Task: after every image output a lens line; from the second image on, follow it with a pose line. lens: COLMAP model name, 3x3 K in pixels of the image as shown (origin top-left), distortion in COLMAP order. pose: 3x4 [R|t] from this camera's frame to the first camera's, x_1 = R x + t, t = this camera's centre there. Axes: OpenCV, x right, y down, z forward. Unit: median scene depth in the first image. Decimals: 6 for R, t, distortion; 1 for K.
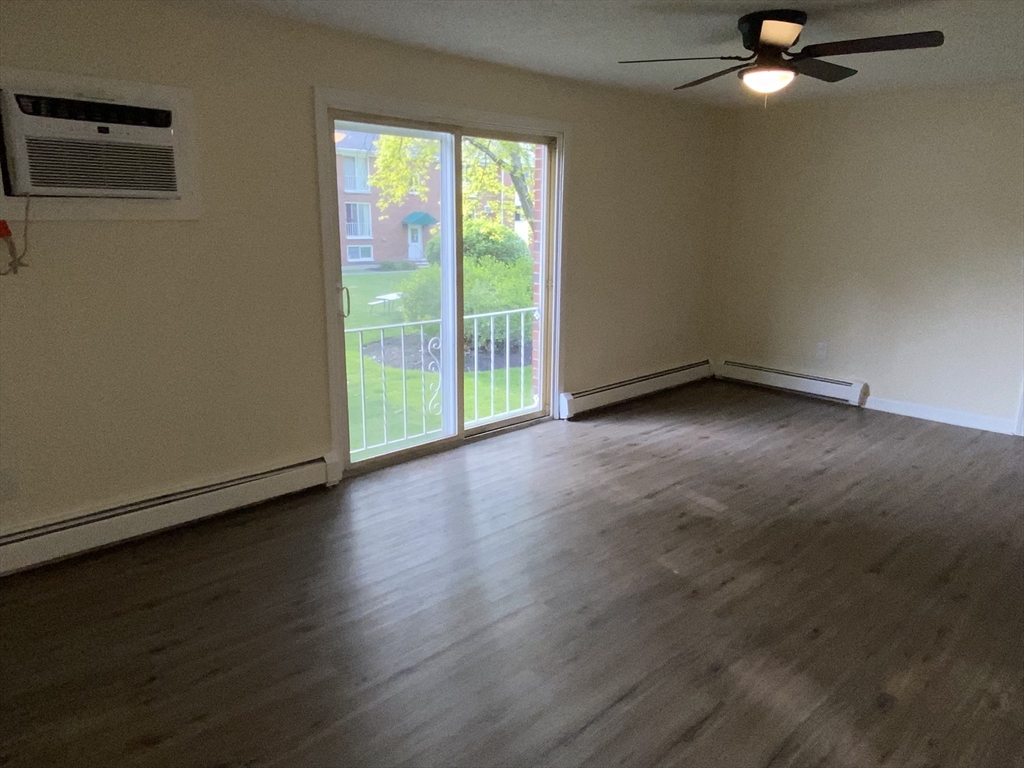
lens RADIAL K [[721.5, 0, 513.7], [0, 721.5, 383.5], [0, 0, 1]] dist [0.027376, -0.003369]
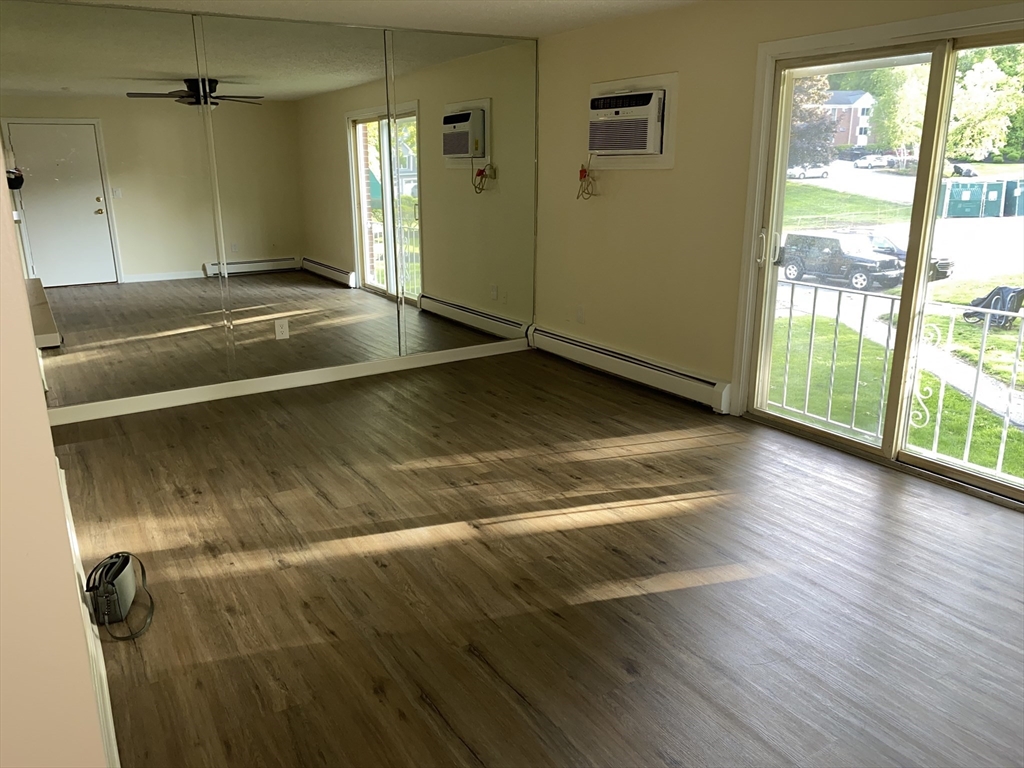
lens RADIAL K [[774.1, 0, 512.2], [0, 774.1, 382.0], [0, 0, 1]] dist [0.041154, -0.032917]
pose [[-0.209769, 0.256745, -0.943440, 0.785394], [-0.223130, 0.926877, 0.301849, -0.161832], [0.951951, 0.273828, -0.137142, 0.726271]]
